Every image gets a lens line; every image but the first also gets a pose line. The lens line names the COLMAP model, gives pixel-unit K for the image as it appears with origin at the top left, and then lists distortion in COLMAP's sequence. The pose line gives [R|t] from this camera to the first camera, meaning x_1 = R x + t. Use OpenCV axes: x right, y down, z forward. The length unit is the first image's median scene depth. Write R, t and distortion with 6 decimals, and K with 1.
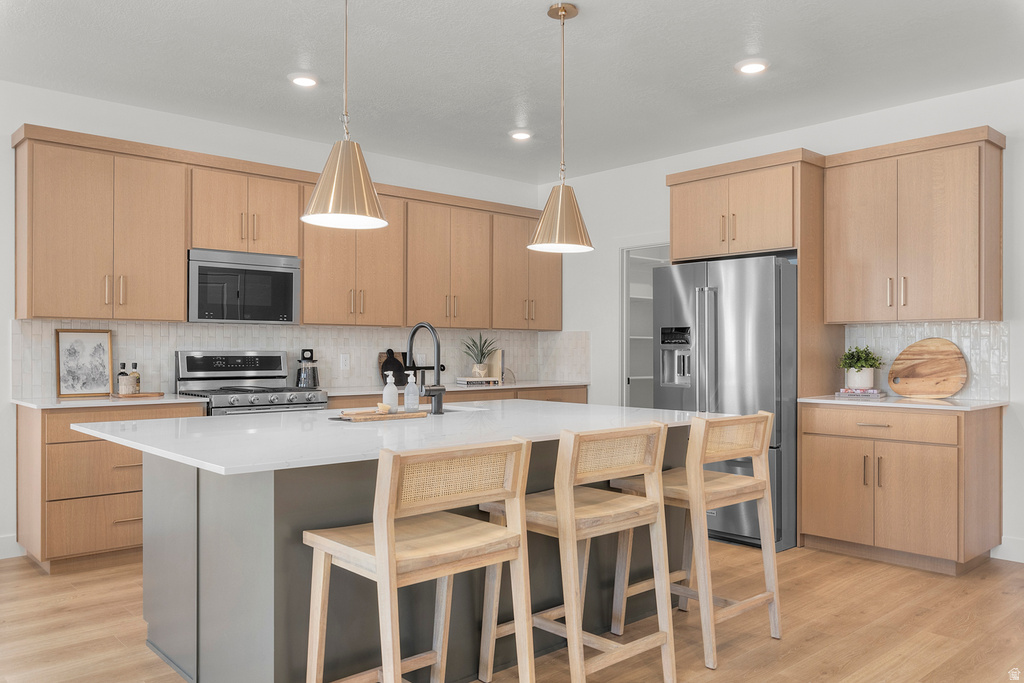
lens RADIAL K [[781.7, 0, 512.2], [0, 781.7, 349.6], [0, 0, 1]] dist [-0.002967, -0.002548]
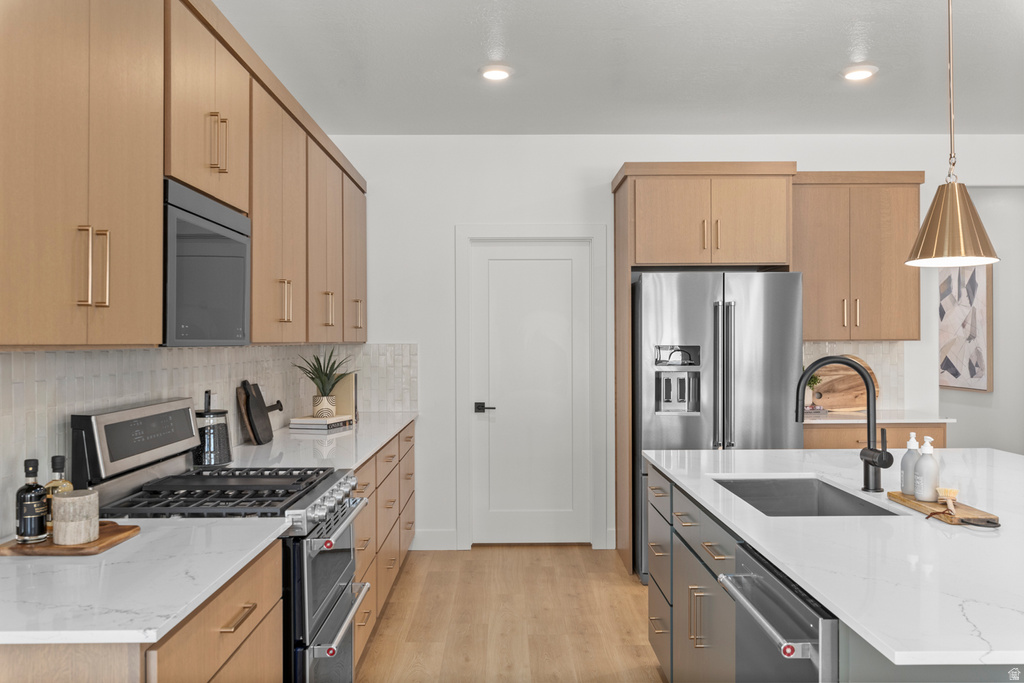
lens RADIAL K [[853.1, 0, 512.0], [0, 853.1, 341.5], [0, 0, 1]] dist [0.010853, 0.006156]
pose [[0.665487, -0.006031, 0.746385, -0.635097], [0.005744, 0.999979, 0.002959, -0.038702], [-0.746387, 0.002318, 0.665508, 0.540314]]
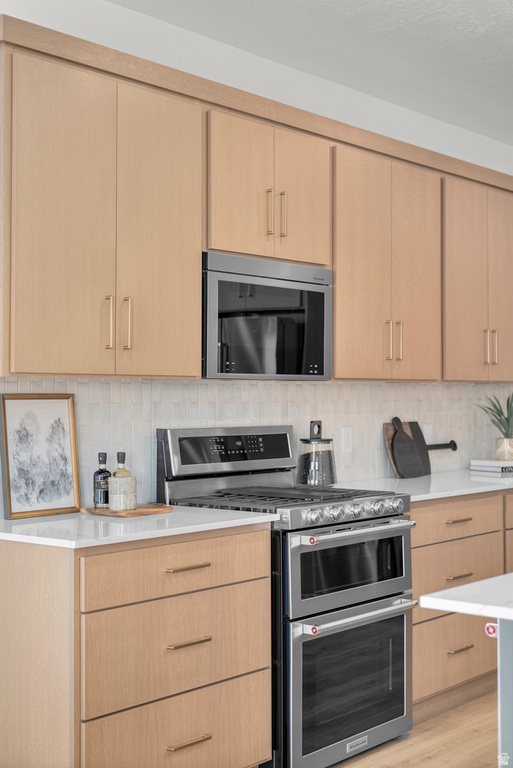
lens RADIAL K [[1117.7, 0, 256.5], [0, 1117.7, 384.0], [0, 0, 1]] dist [0.005104, -0.031146]
pose [[0.991355, -0.005610, 0.131088, -0.481363], [0.007338, 0.999892, -0.012704, -0.020796], [-0.131003, 0.013556, 0.991289, 0.186786]]
